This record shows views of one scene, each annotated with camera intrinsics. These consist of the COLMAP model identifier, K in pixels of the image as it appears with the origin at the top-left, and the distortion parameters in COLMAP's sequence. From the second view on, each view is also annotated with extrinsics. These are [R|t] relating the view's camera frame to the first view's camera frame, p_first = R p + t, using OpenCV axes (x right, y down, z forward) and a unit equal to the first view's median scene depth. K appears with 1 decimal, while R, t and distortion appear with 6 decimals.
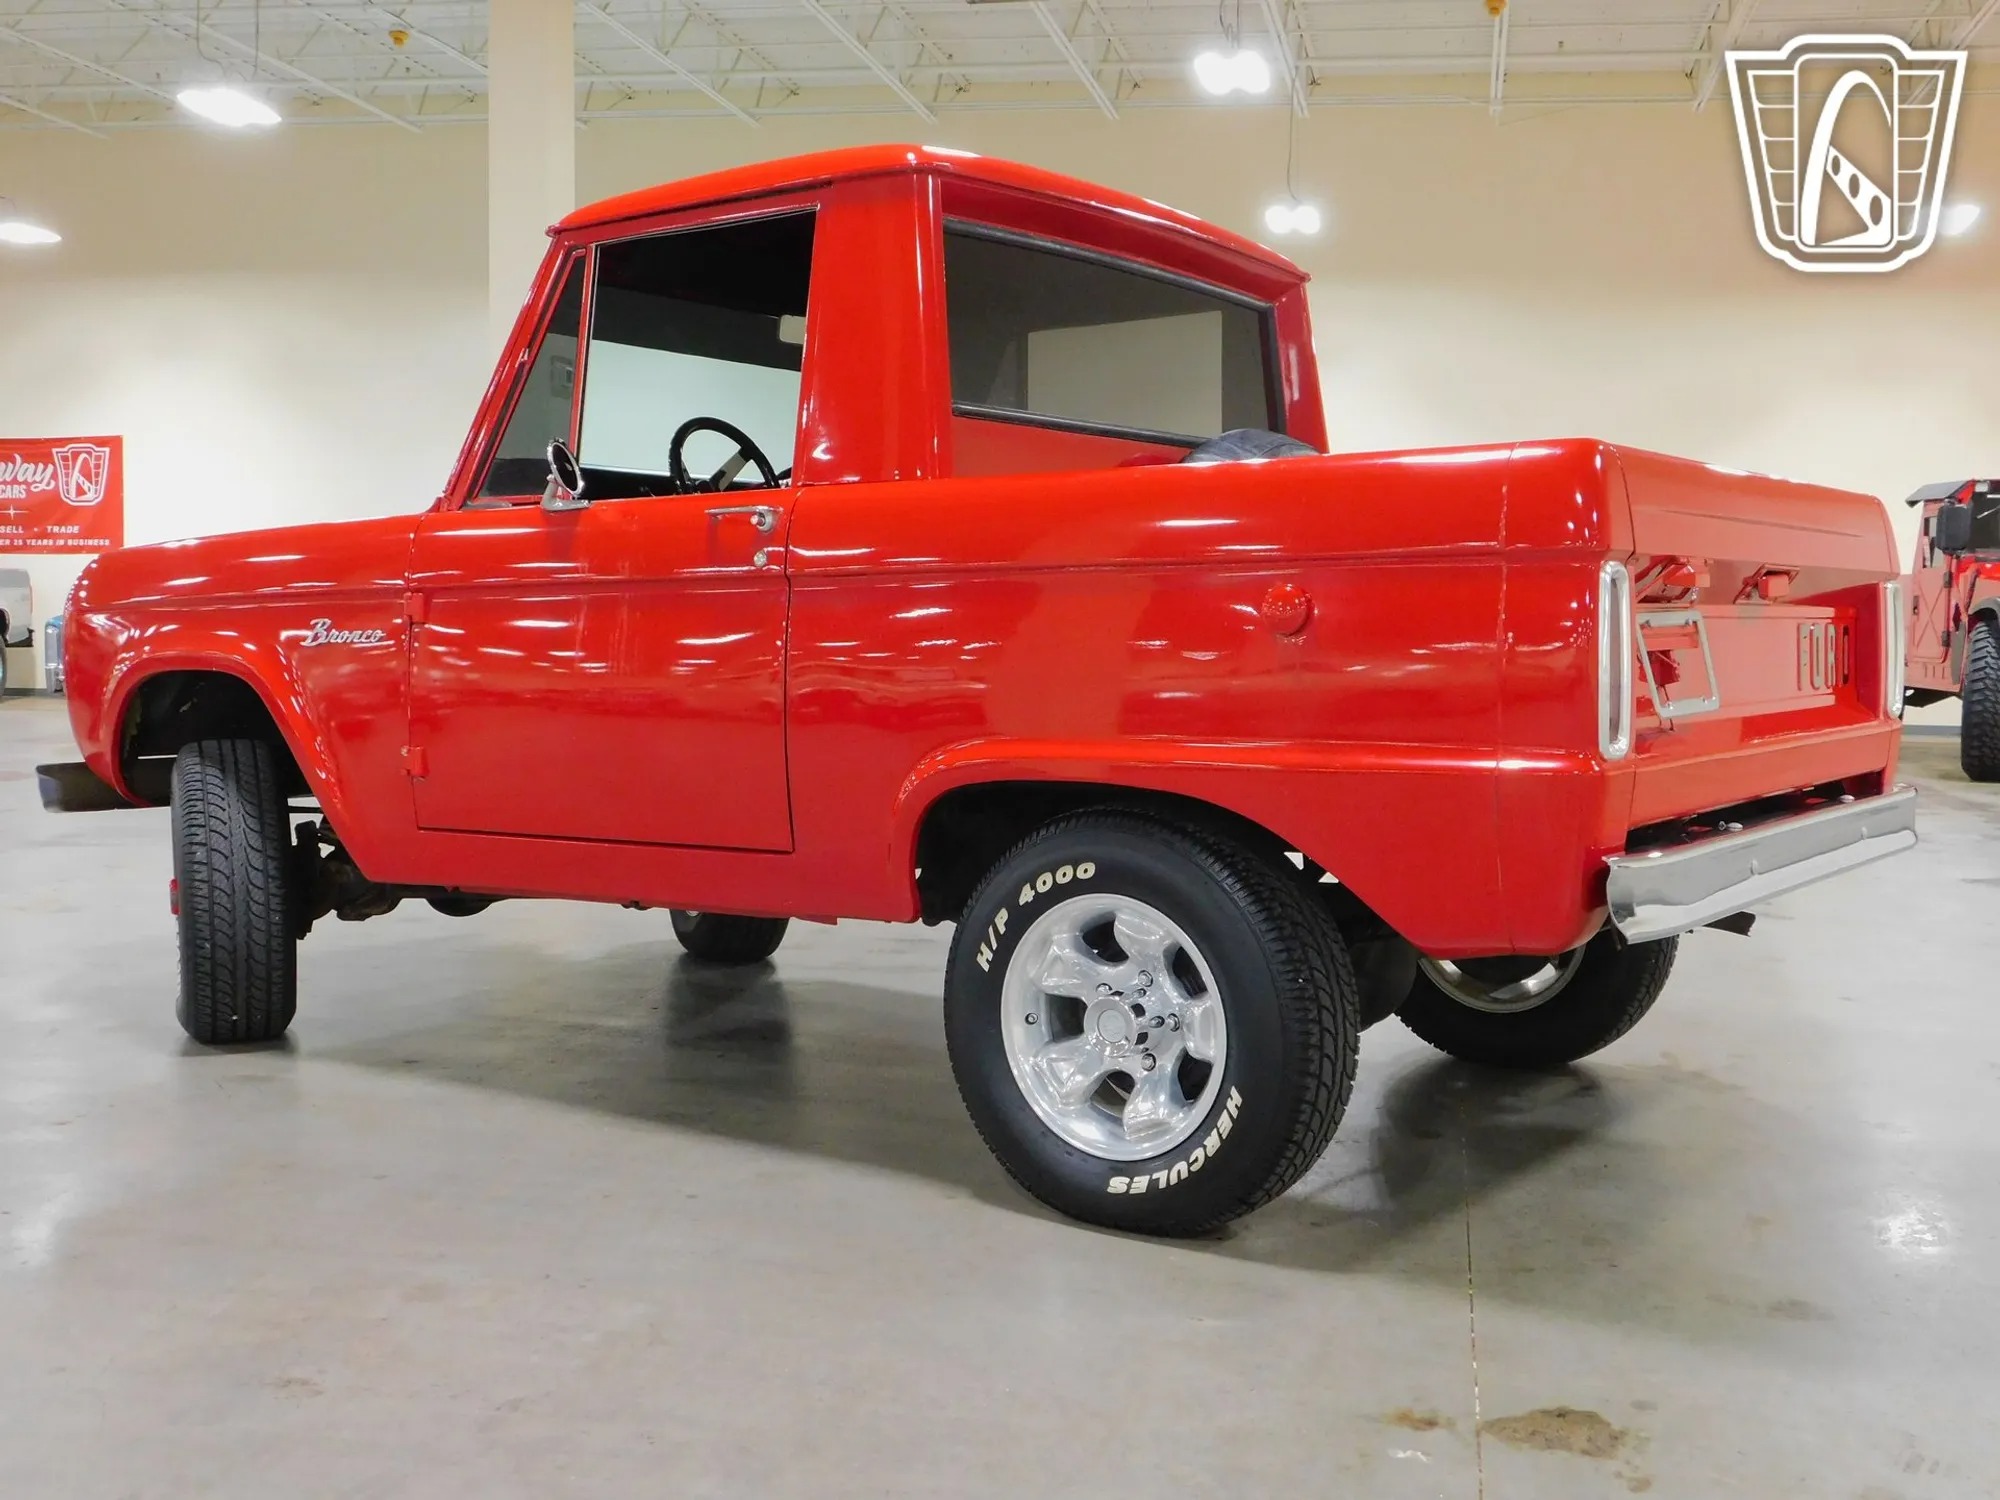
lens RADIAL K [[2124.3, 0, 1000.5], [0, 2124.3, 736.9], [0, 0, 1]] dist [-0.009522, 0.026491]
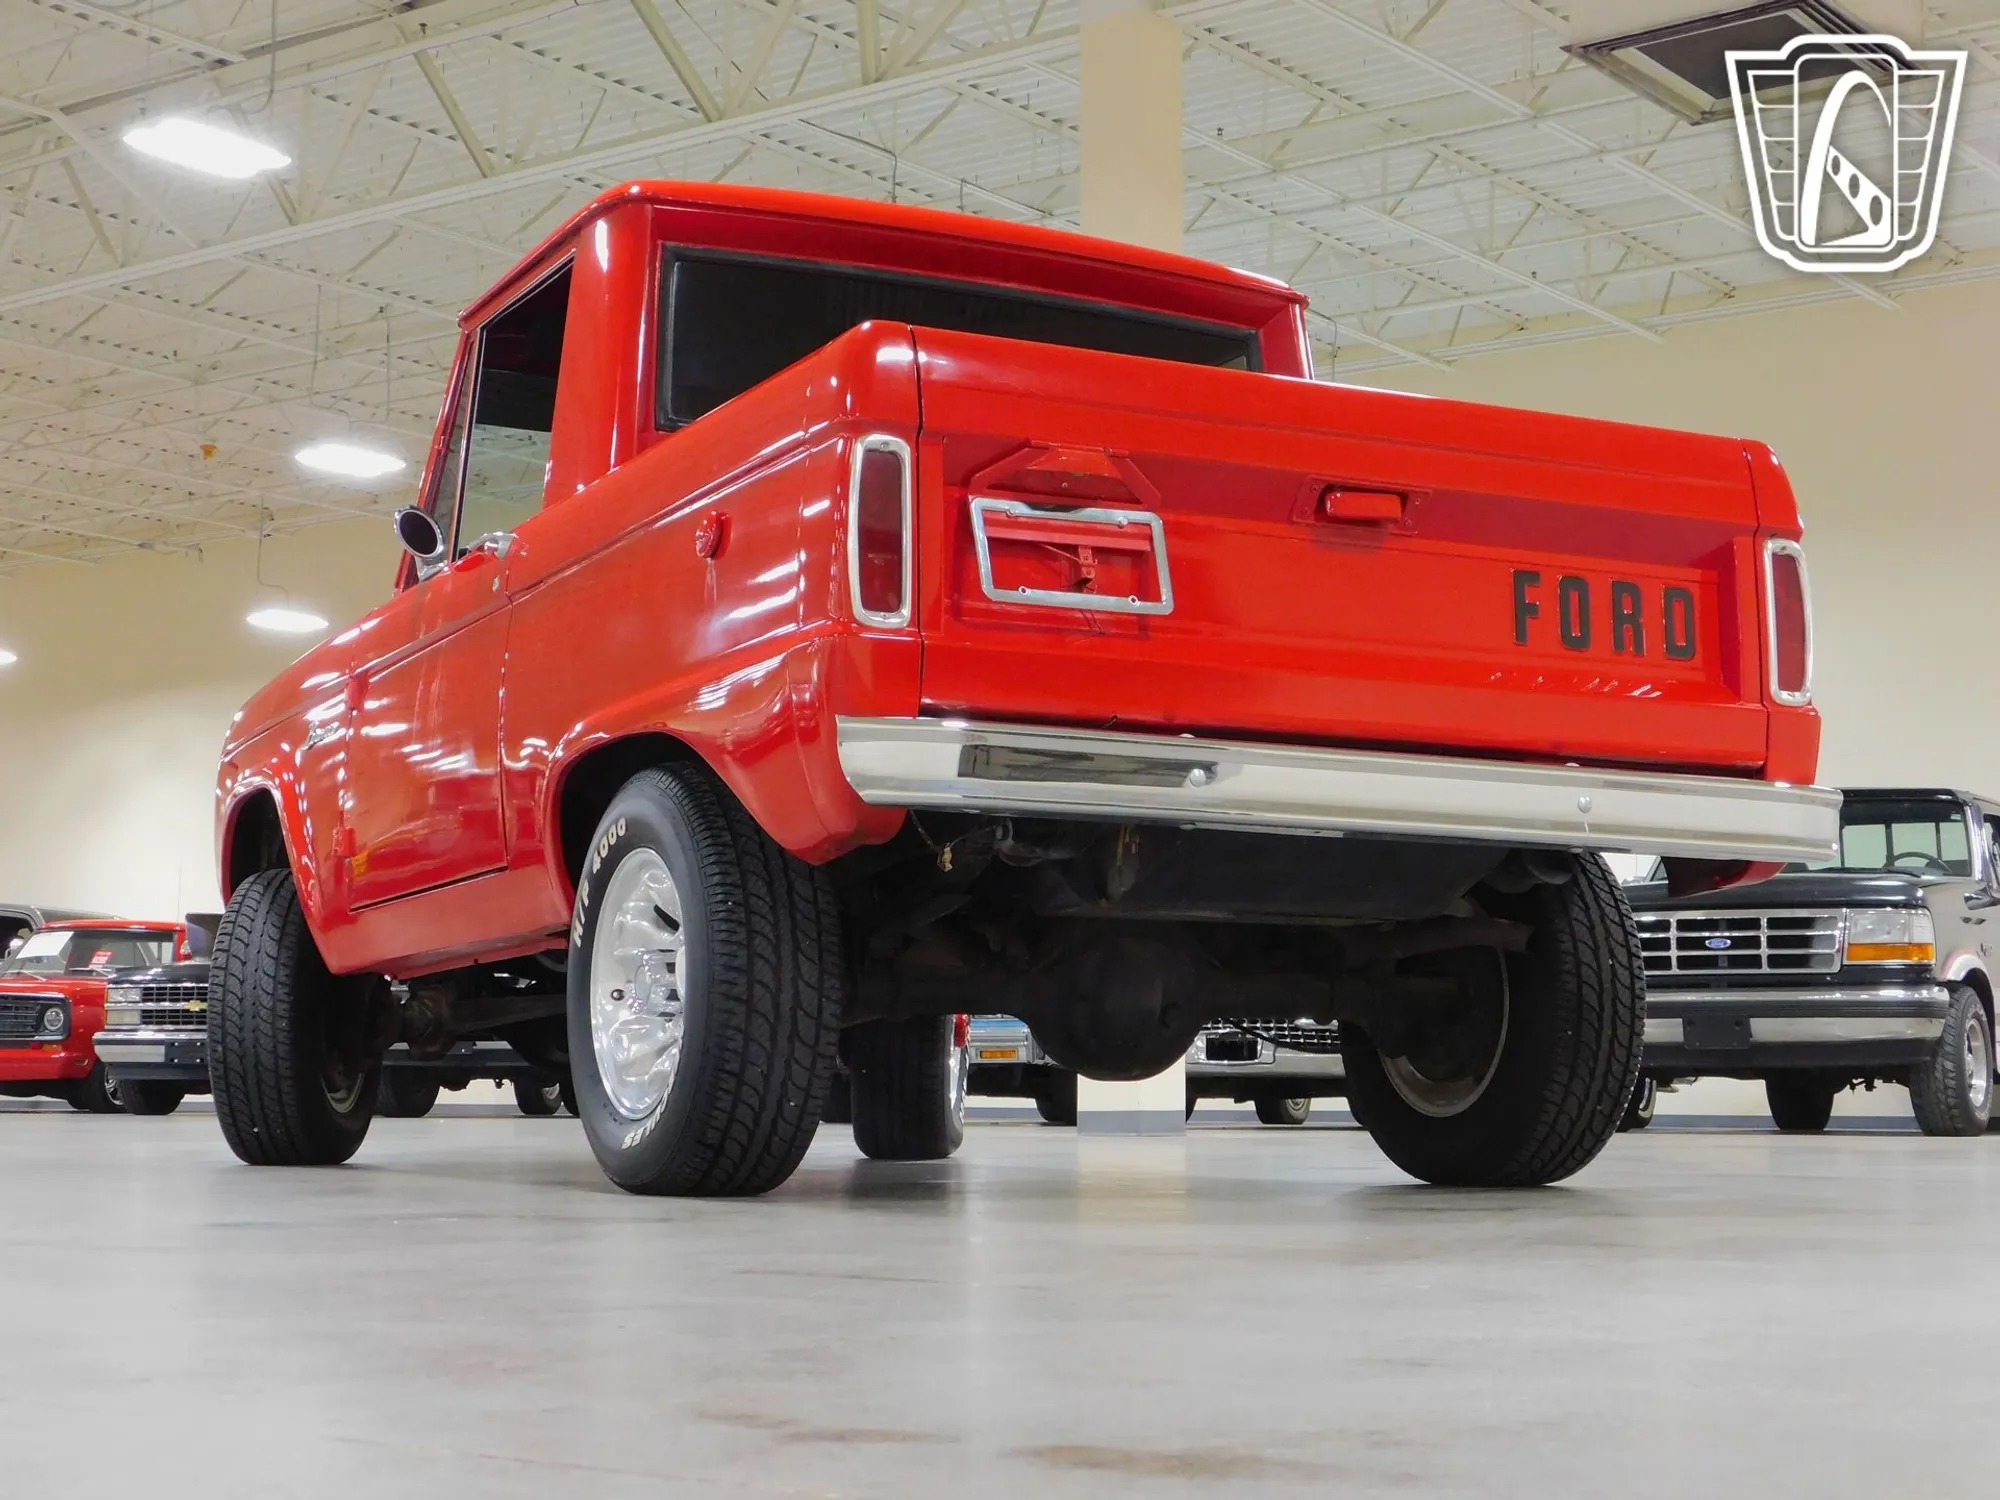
lens RADIAL K [[3040.9, 0, 1004.0], [0, 3040.9, 718.6], [0, 0, 1]] dist [0.004359, 0.029150]
pose [[0.892060, -0.060168, -0.447893, 0.820936], [-0.025349, 0.982875, -0.182523, 0.261981], [0.451205, 0.174175, 0.875258, -0.177563]]
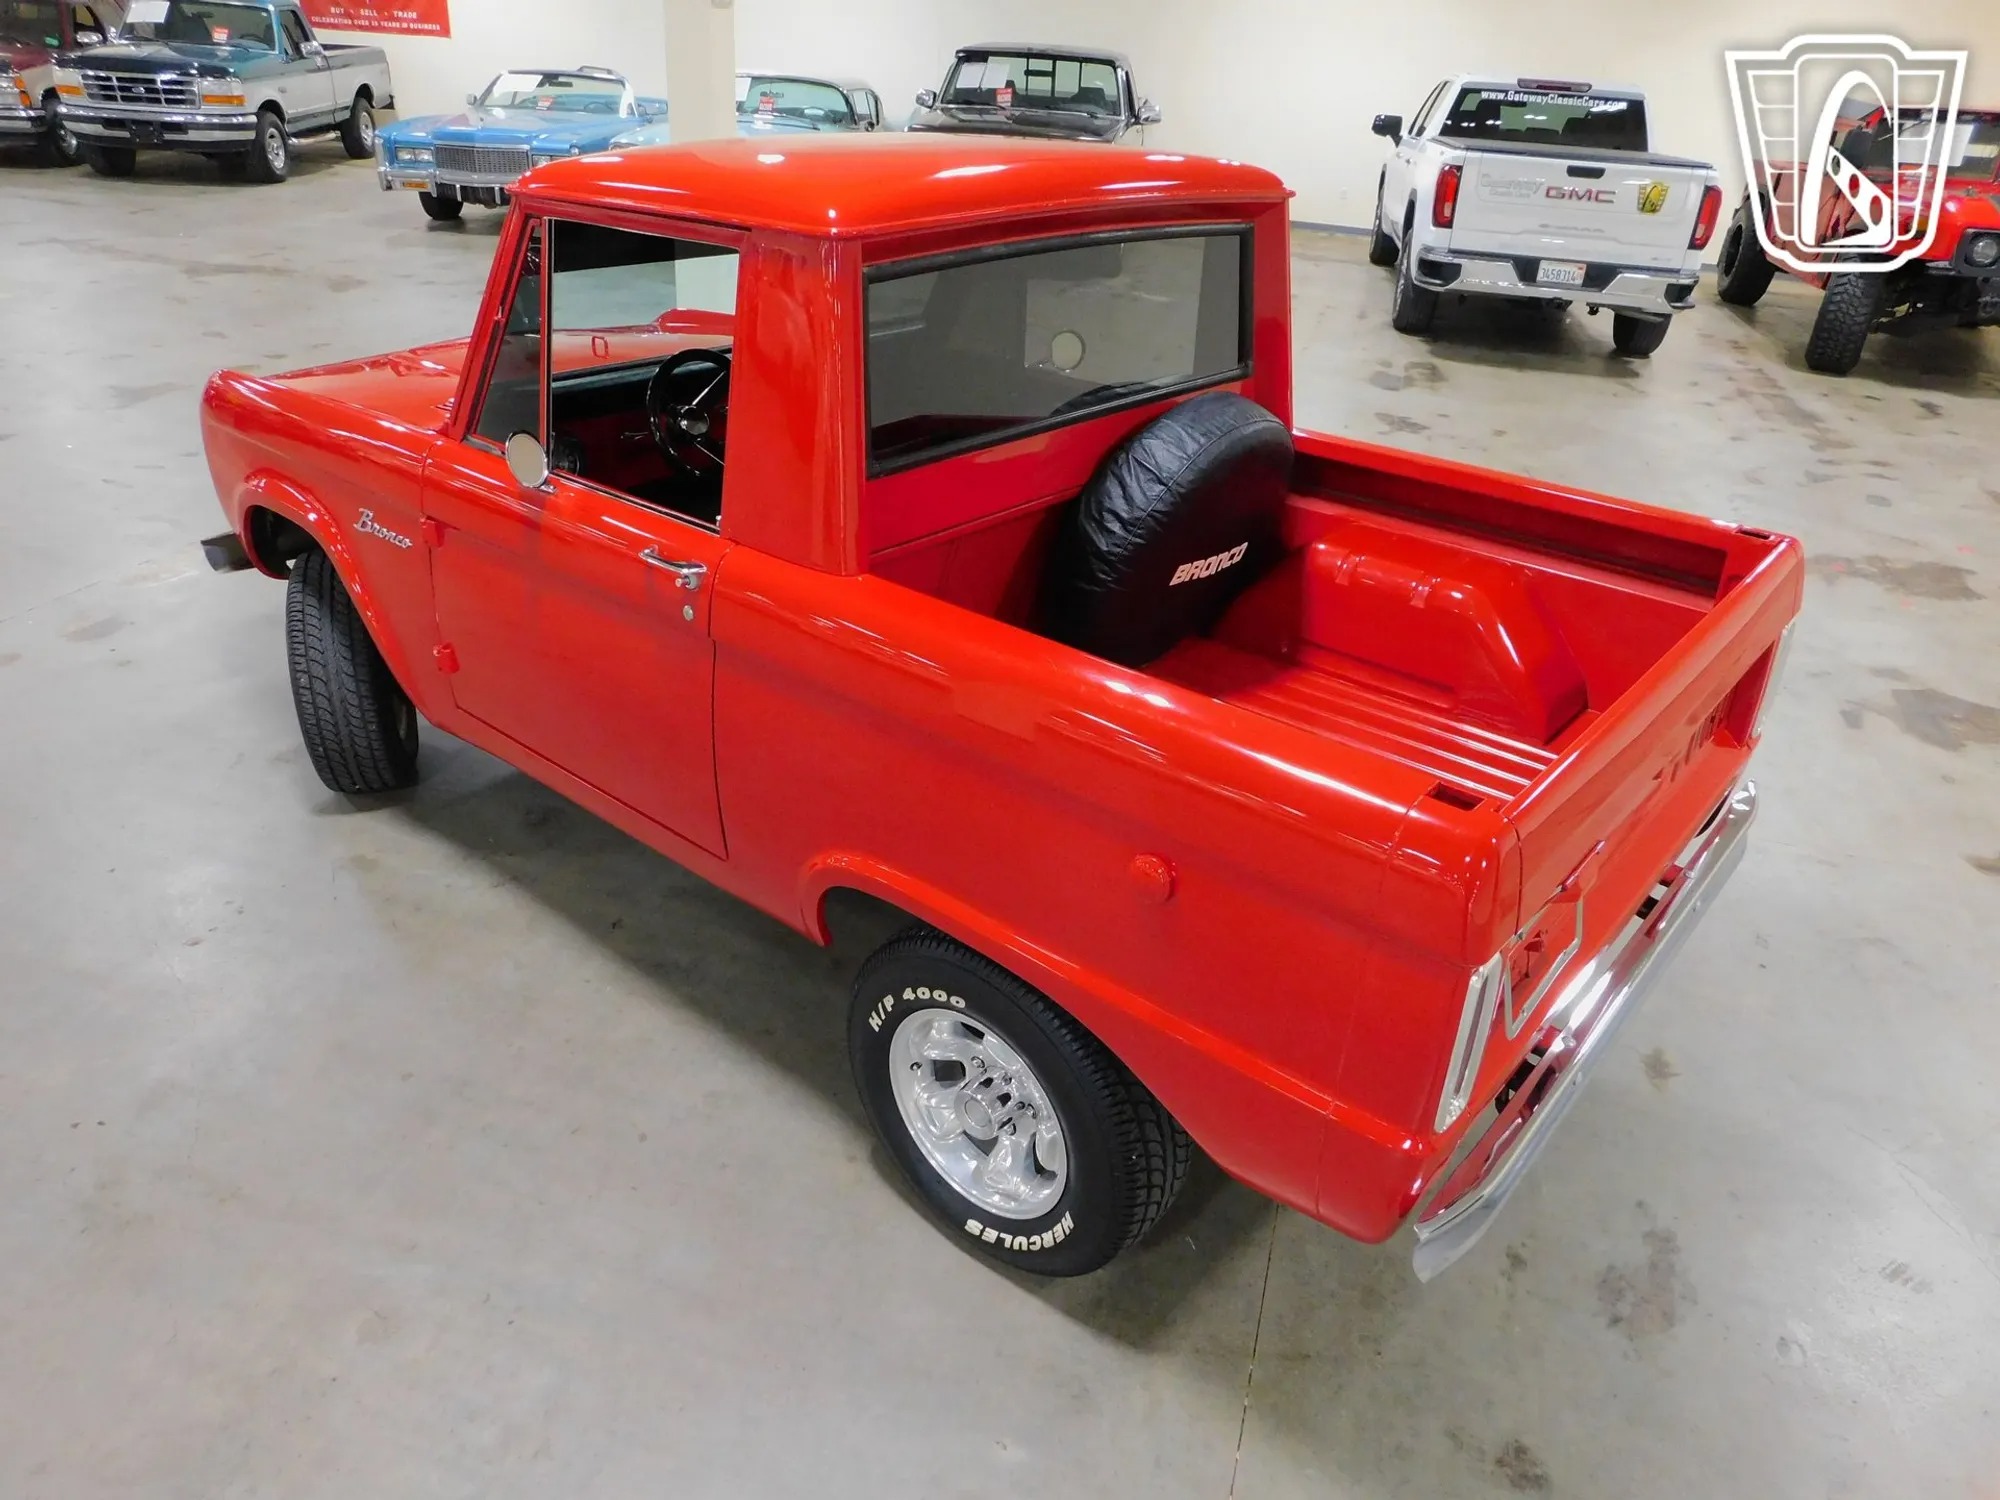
lens RADIAL K [[1370.1, 0, 1000.0], [0, 1370.1, 750.0], [0, 0, 1]] dist [-0.063684, 0.047839]
pose [[0.995344, 0.081533, -0.051402, 0.084301], [-0.052253, 0.904605, 0.423036, -0.338496], [0.080990, -0.418380, 0.904654, 0.412261]]
